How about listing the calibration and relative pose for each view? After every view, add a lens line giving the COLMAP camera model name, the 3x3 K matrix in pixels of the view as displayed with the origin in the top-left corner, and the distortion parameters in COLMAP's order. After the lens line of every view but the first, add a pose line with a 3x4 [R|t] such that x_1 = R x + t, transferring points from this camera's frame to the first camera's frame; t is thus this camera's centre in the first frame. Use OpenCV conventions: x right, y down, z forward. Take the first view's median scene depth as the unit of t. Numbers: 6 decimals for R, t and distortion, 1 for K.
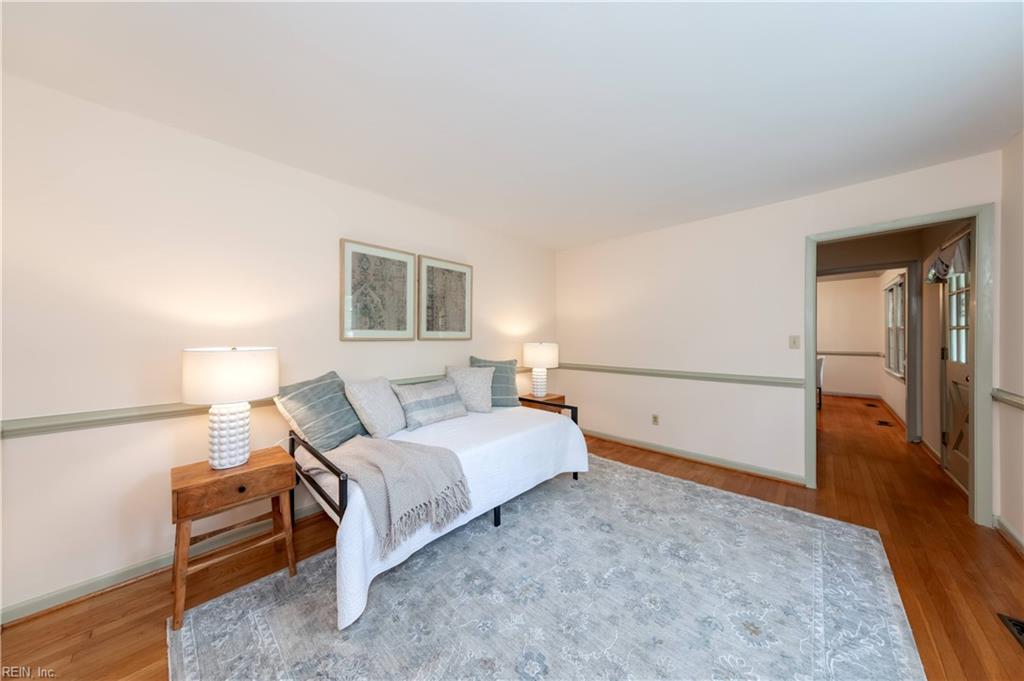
lens RADIAL K [[325.2, 0, 510.4], [0, 325.2, 338.0], [0, 0, 1]] dist [0.000942, -0.000051]
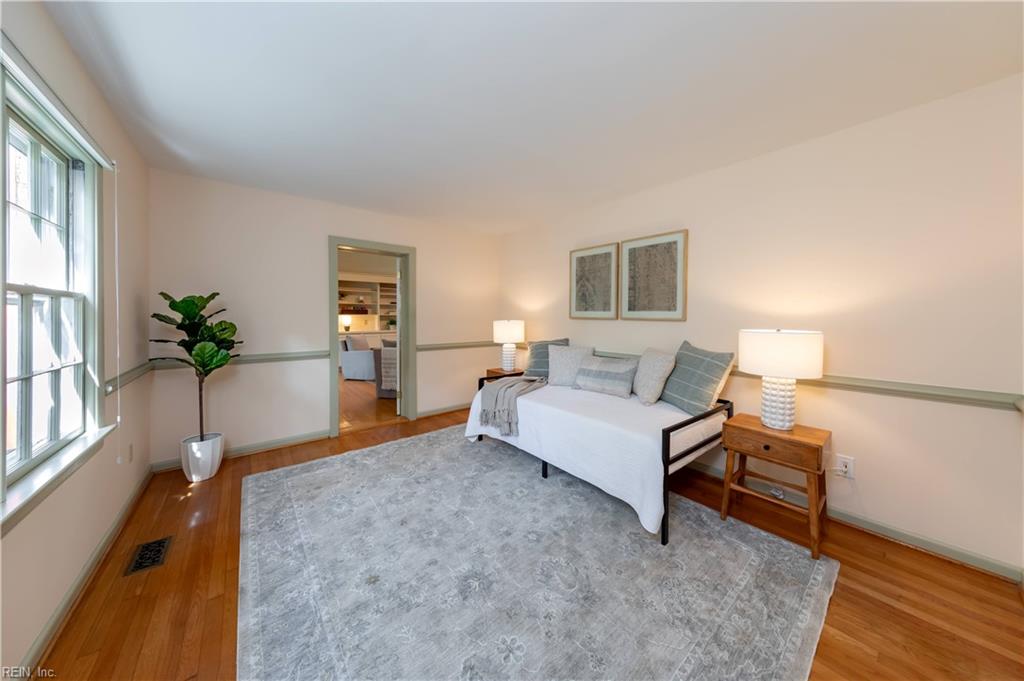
lens RADIAL K [[326.0, 0, 509.1], [0, 326.0, 314.9], [0, 0, 1]] dist [-0.000033, -0.000019]
pose [[-0.139515, 0.016334, -0.990085, 0.880606], [0.008059, 0.999850, 0.015360, -0.029709], [0.990187, -0.005836, -0.139626, 0.794393]]
